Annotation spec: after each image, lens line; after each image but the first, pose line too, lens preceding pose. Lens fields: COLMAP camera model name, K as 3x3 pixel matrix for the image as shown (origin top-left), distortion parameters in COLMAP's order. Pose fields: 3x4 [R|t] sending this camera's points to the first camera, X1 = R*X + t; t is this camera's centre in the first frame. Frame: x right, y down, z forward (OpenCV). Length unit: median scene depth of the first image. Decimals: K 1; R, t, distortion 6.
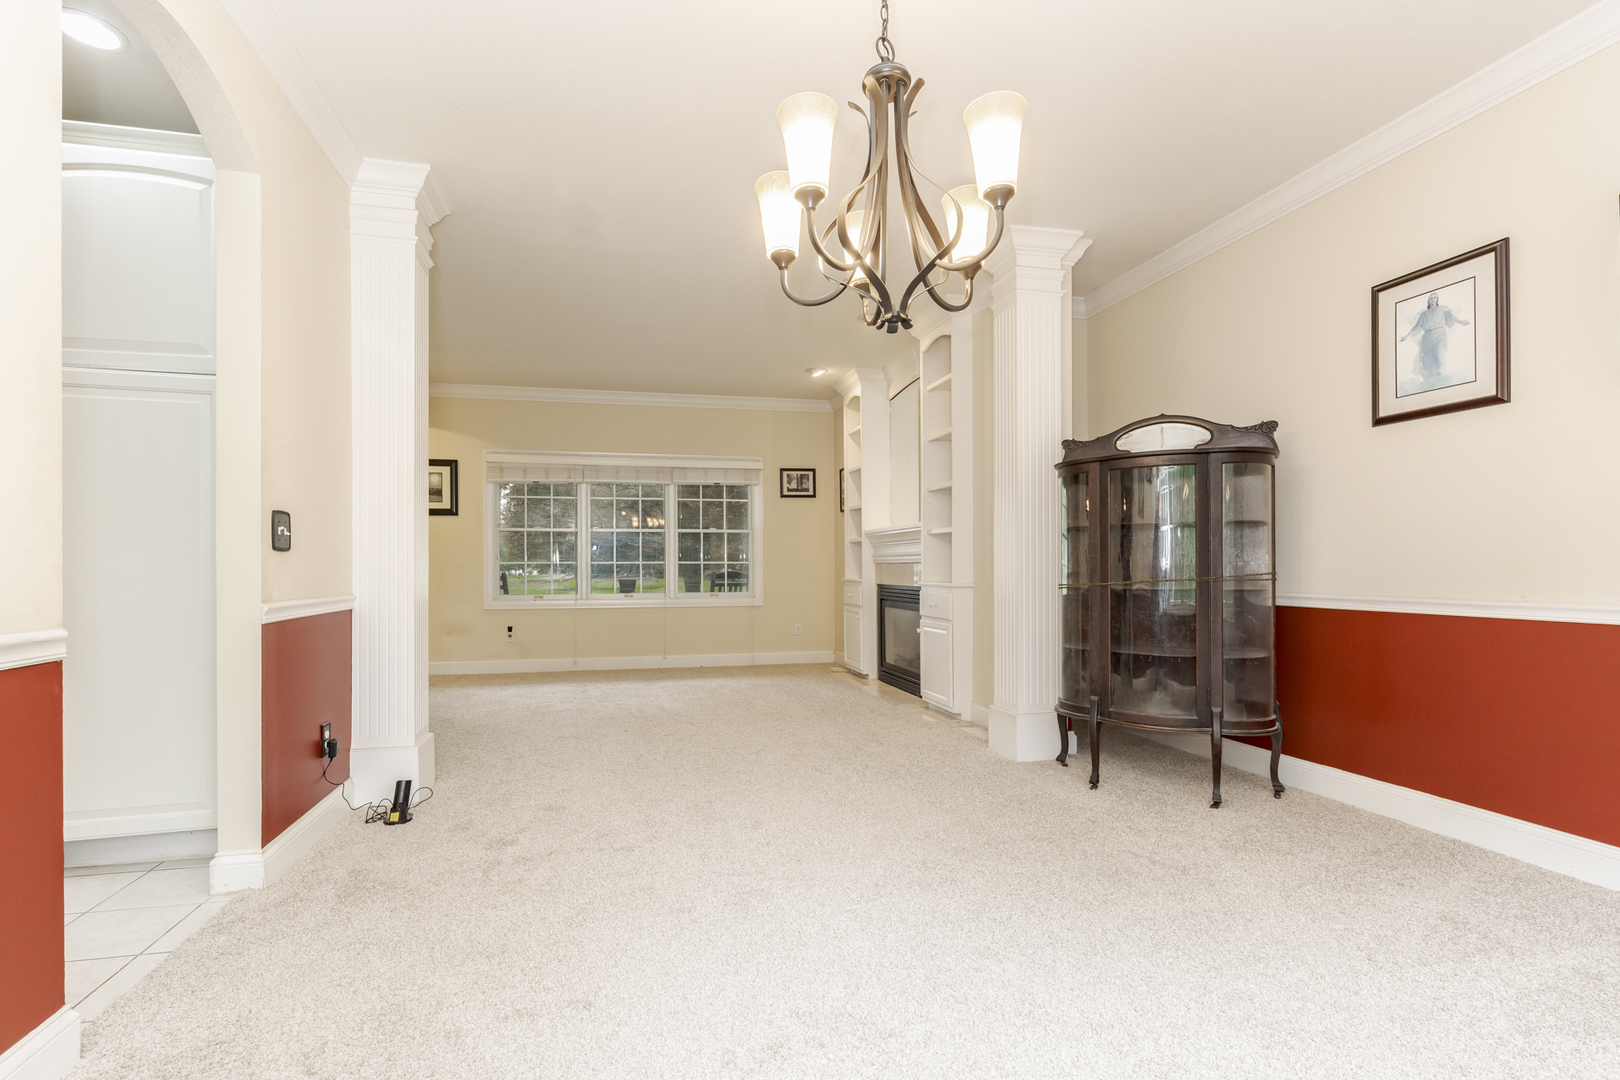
lens RADIAL K [[725.3, 0, 815.3], [0, 725.3, 558.9], [0, 0, 1]] dist [-0.000945, 0.000046]
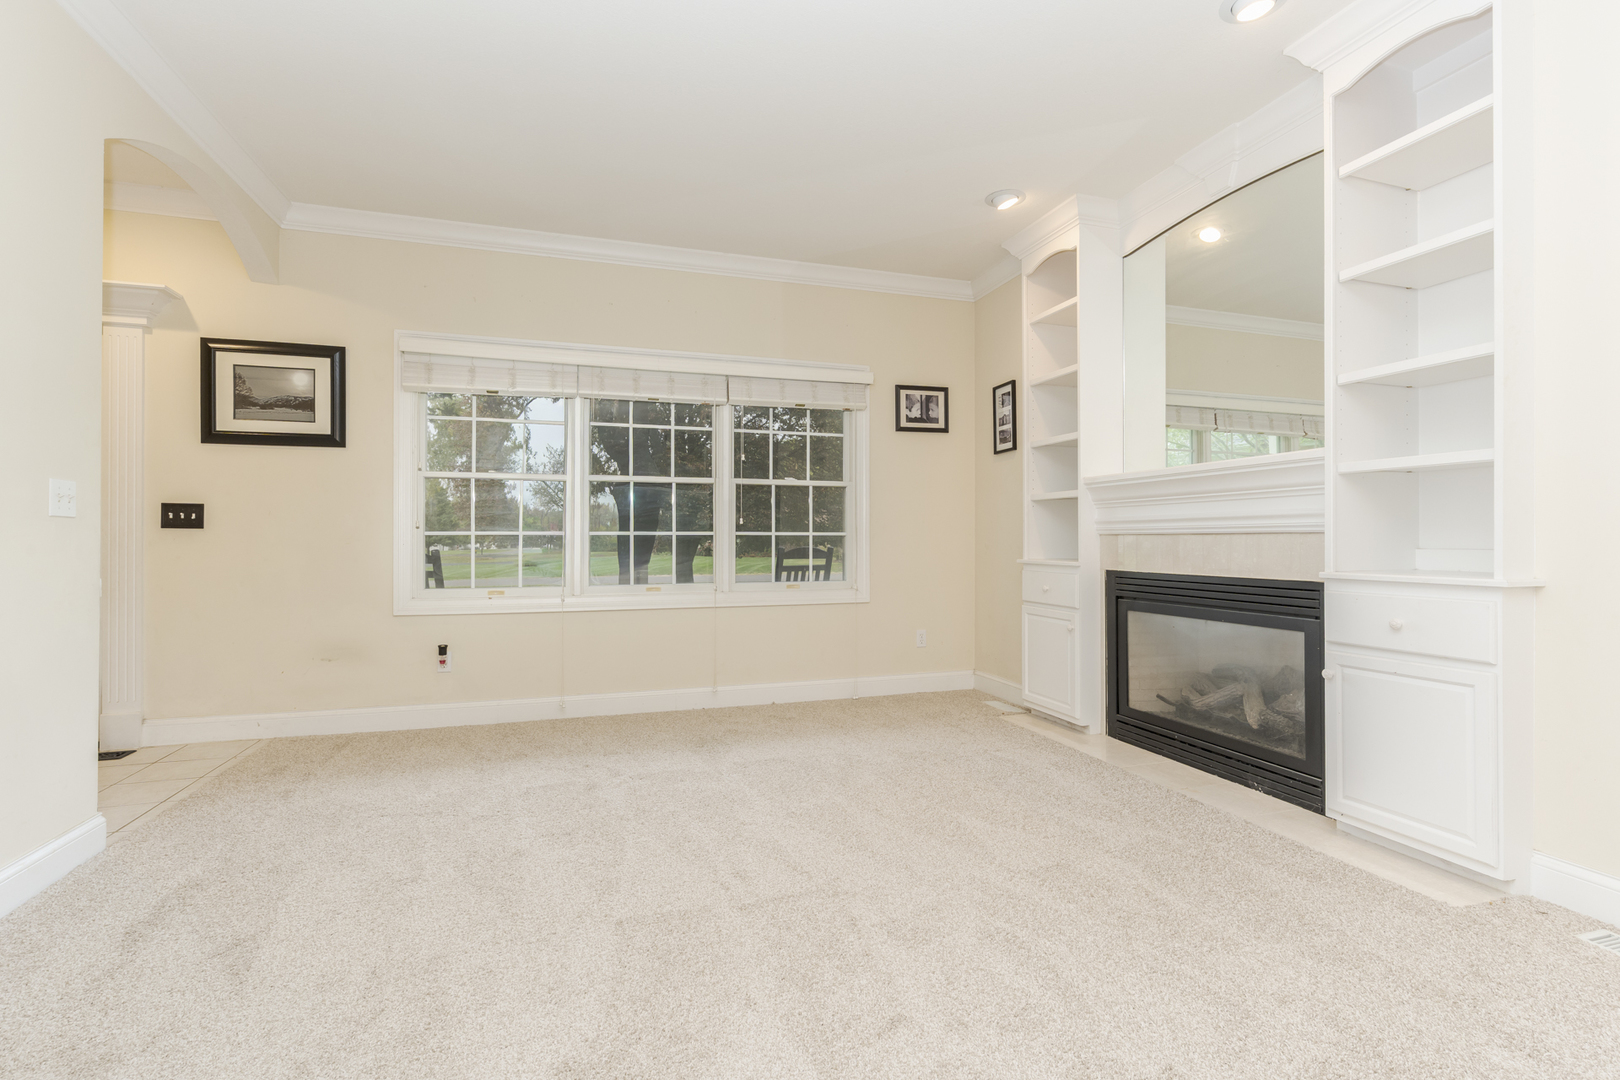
lens RADIAL K [[648.0, 0, 813.0], [0, 648.0, 533.6], [0, 0, 1]] dist [-0.001217, 0.000014]
pose [[0.994695, 0.003098, 0.102818, -0.180677], [-0.002844, 0.999993, -0.002620, 0.006549], [-0.102826, 0.002314, 0.994697, 0.453624]]
